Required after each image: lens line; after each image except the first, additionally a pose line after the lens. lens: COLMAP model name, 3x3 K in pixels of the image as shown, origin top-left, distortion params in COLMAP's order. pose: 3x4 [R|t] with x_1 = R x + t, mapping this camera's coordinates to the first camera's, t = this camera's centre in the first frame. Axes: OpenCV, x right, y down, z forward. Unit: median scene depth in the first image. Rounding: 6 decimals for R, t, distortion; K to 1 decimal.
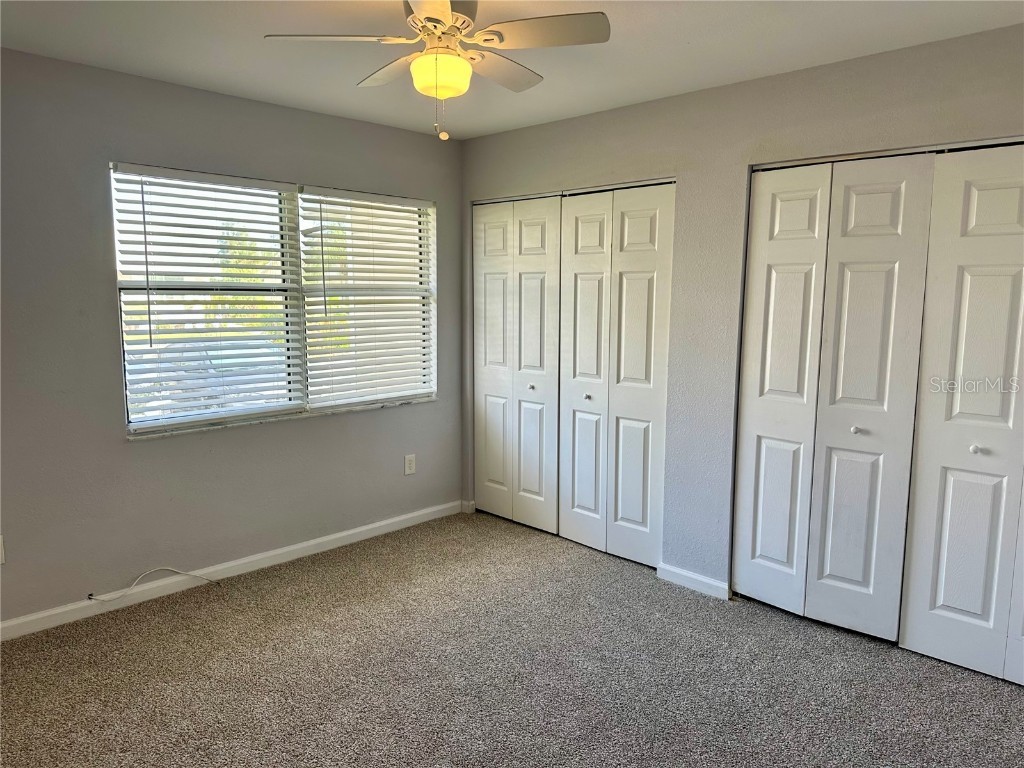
lens RADIAL K [[717.9, 0, 514.2], [0, 717.9, 381.3], [0, 0, 1]] dist [0.057679, -0.069053]
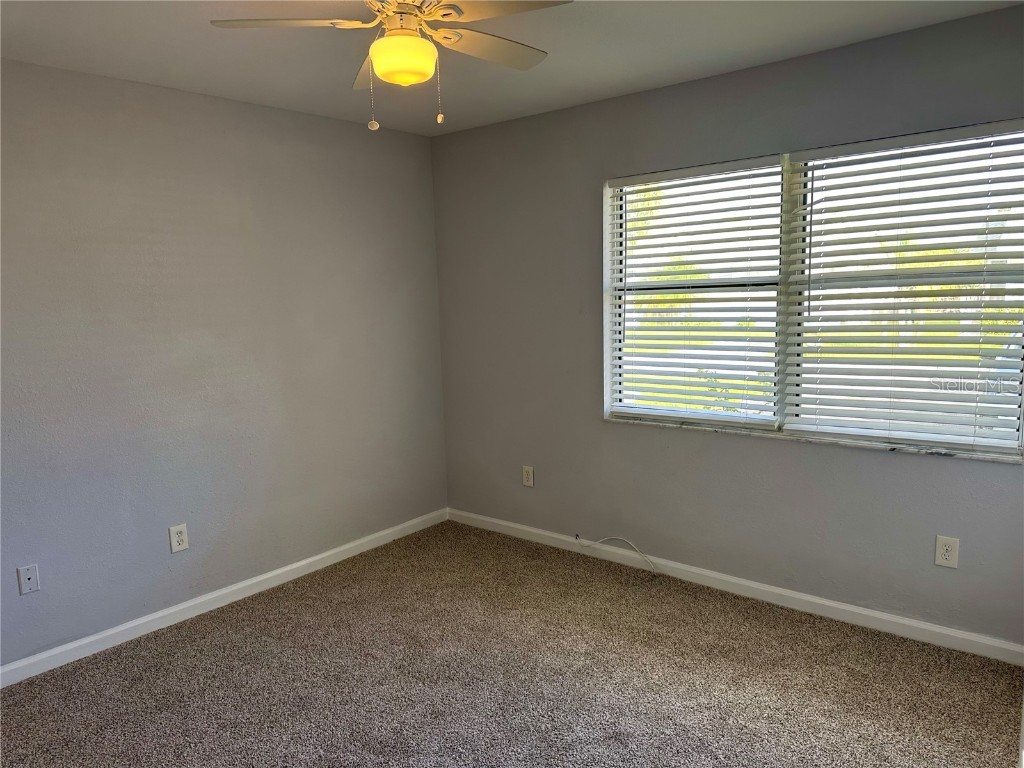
lens RADIAL K [[717.9, 0, 515.1], [0, 717.9, 387.1], [0, 0, 1]] dist [0.057679, -0.069053]
pose [[0.066412, 0.119078, -0.990661, 0.507988], [-0.085738, 0.989862, 0.113234, -0.076370], [0.994102, 0.077417, 0.075949, 0.643871]]
